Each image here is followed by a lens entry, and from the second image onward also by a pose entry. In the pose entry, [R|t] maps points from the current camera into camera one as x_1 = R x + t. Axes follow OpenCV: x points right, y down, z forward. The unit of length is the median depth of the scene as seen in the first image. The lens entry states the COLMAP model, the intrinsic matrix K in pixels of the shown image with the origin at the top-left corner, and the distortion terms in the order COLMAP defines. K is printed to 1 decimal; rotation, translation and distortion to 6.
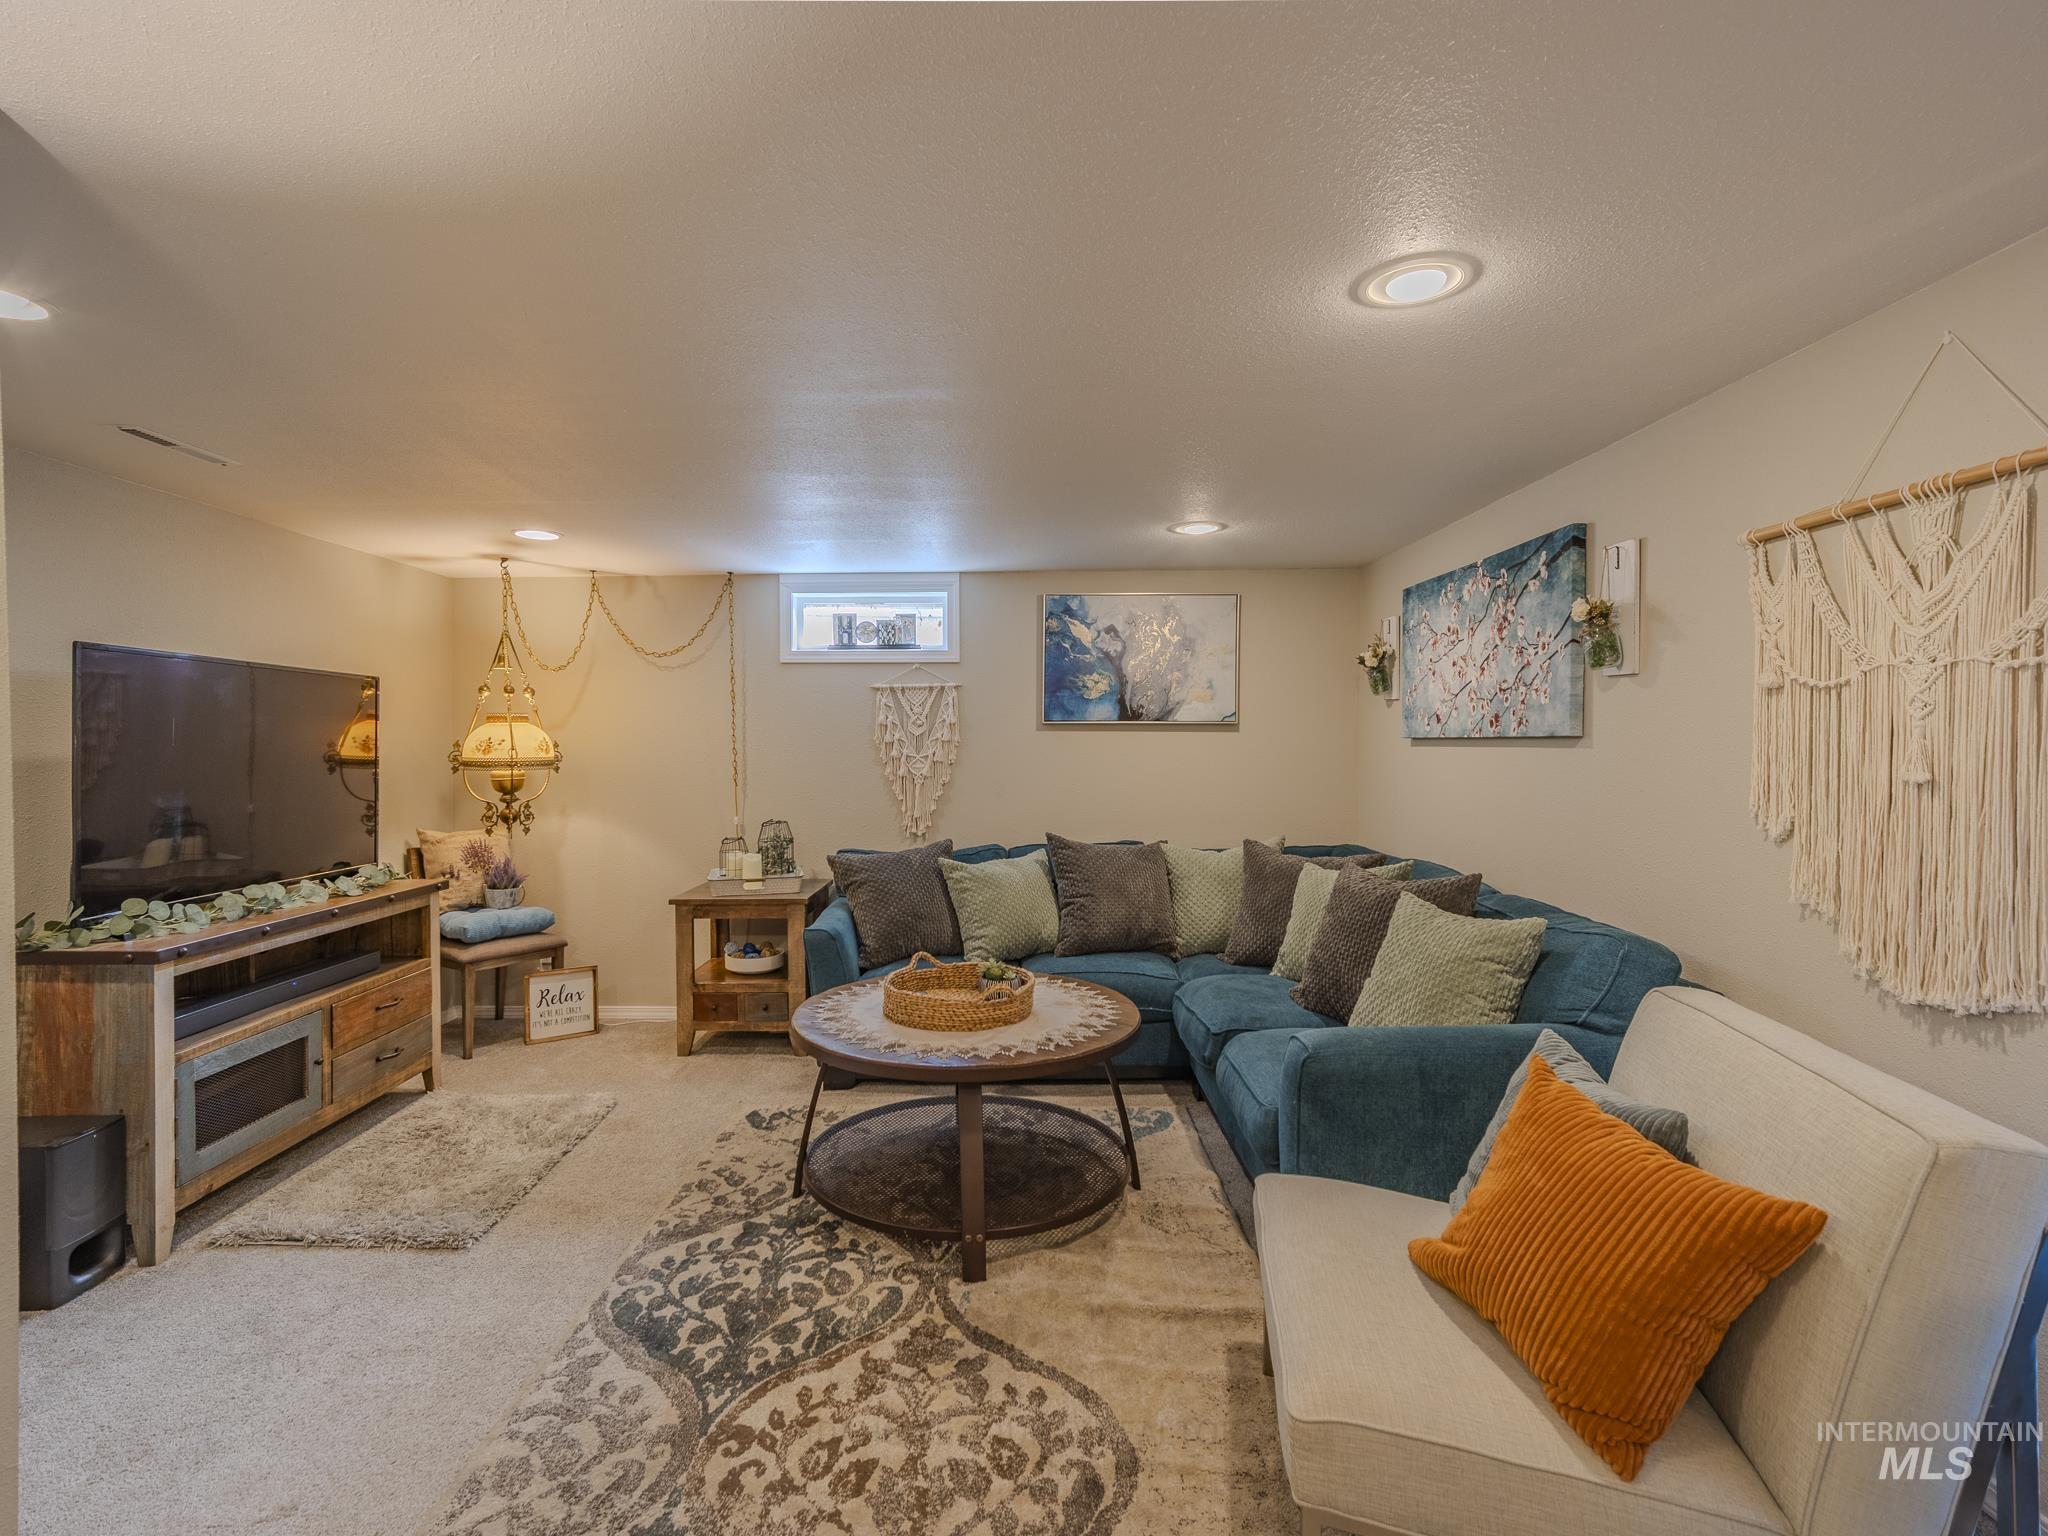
lens RADIAL K [[958.6, 0, 1024.0], [0, 958.6, 768.0], [0, 0, 1]] dist [0.001829, 0.000790]
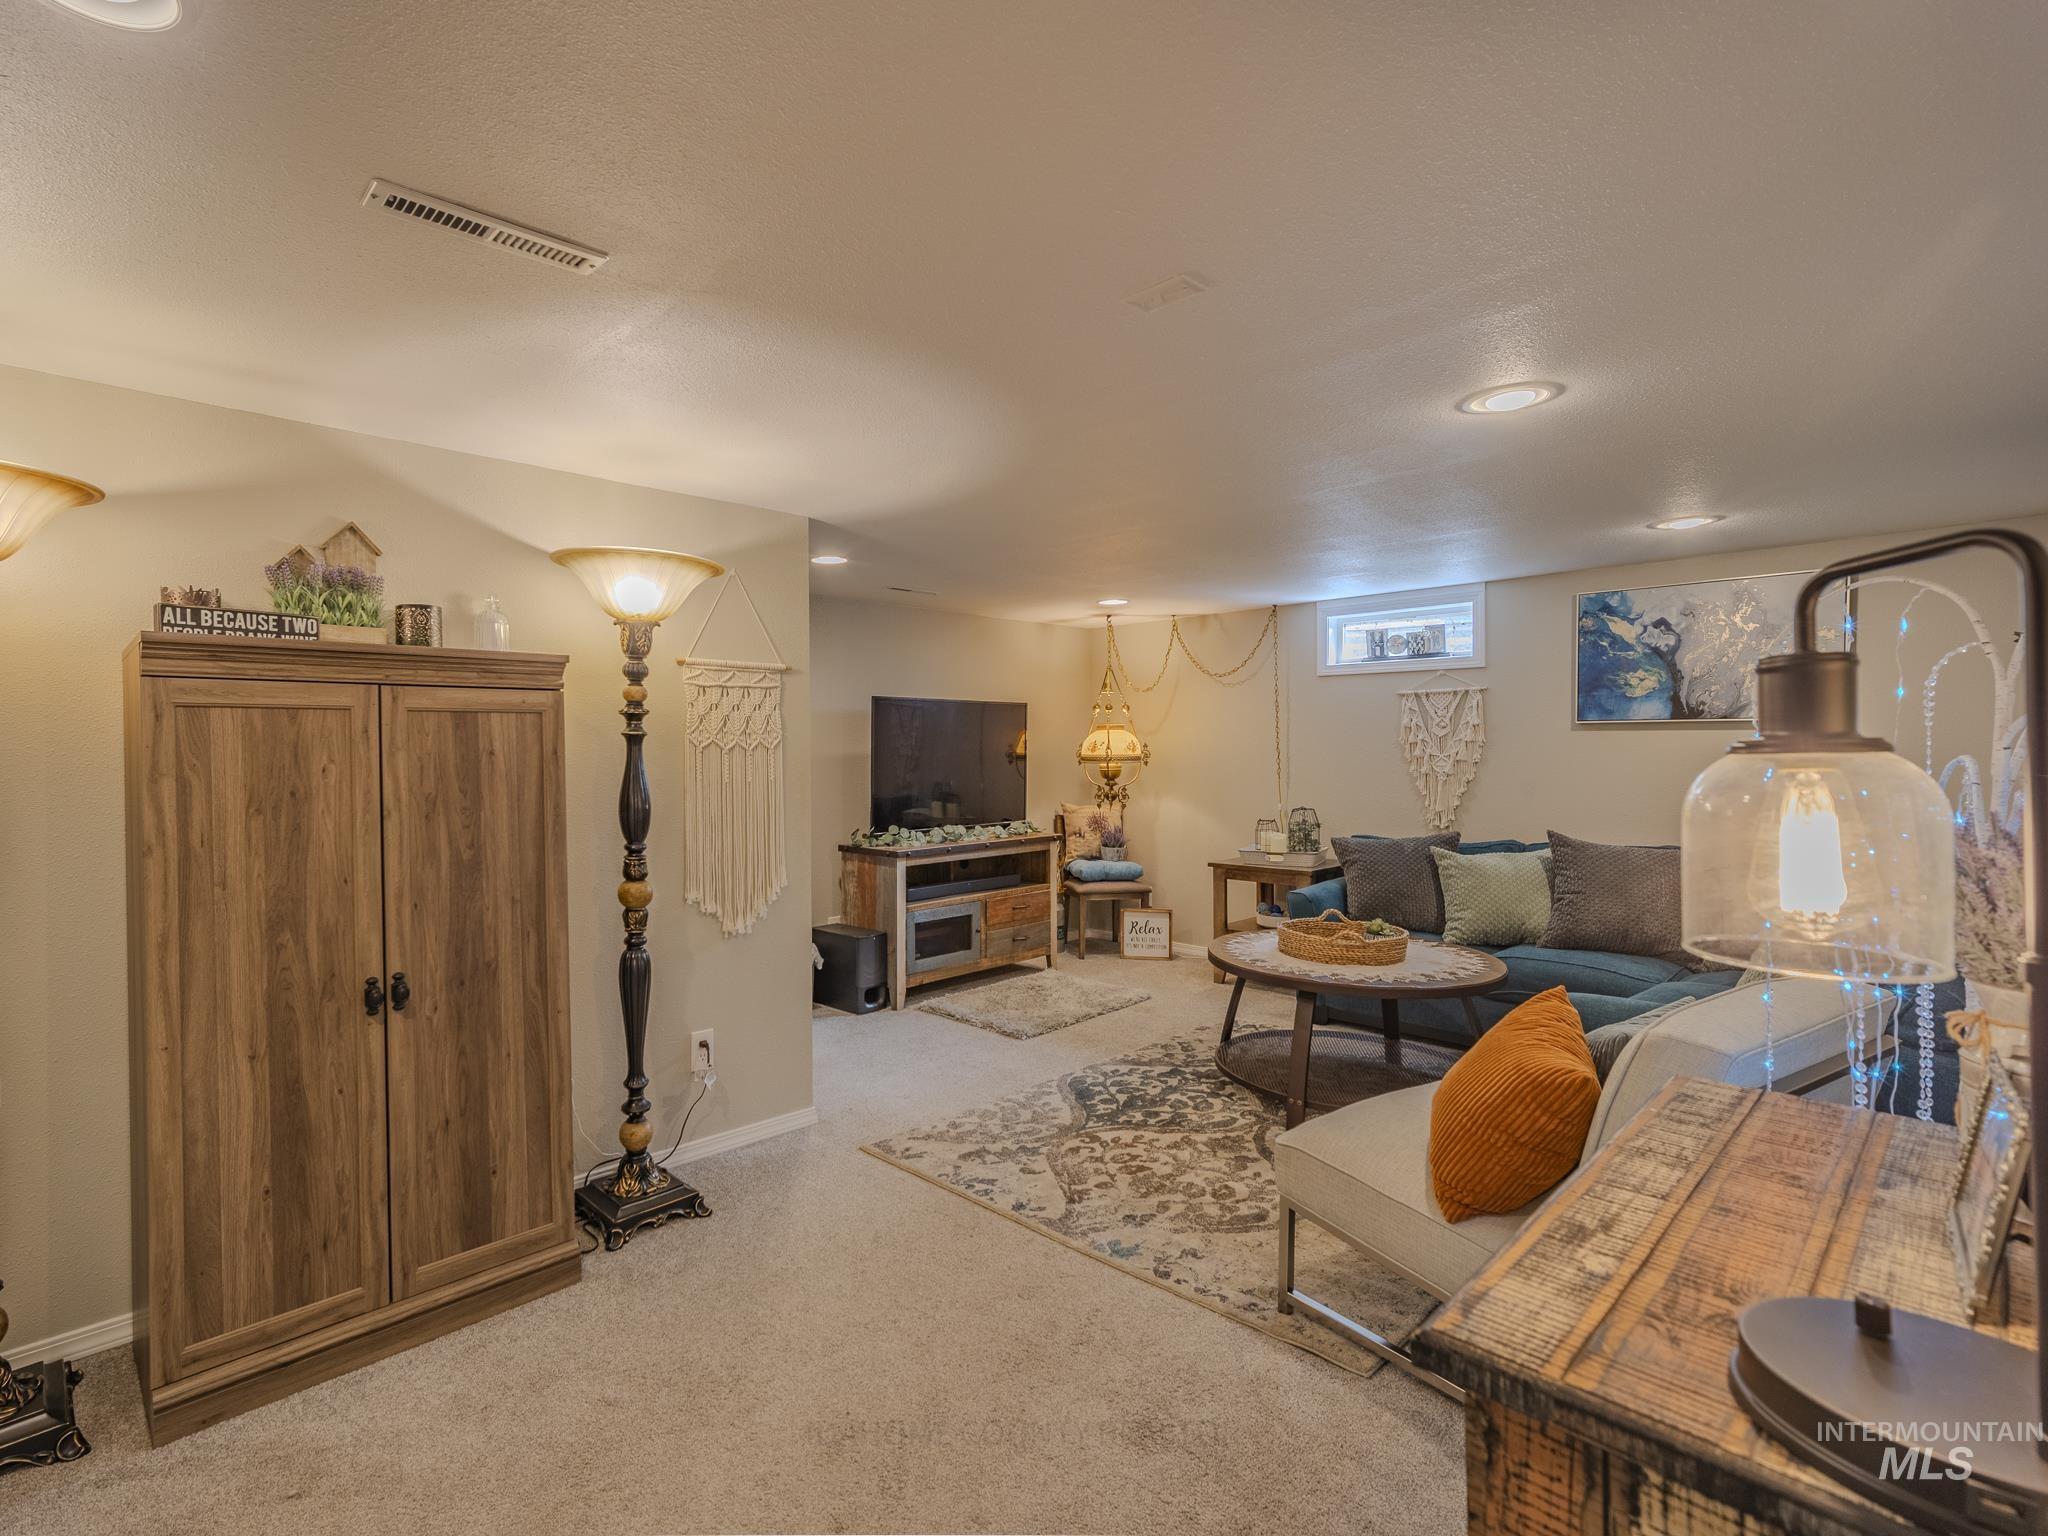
lens RADIAL K [[958.6, 0, 1024.0], [0, 958.6, 768.0], [0, 0, 1]] dist [0.001829, 0.000790]
pose [[0.759249, 0.014582, -0.650637, 0.375494], [-0.012949, 0.999890, 0.007299, 0.000537], [0.650671, 0.002883, 0.759354, -0.215182]]
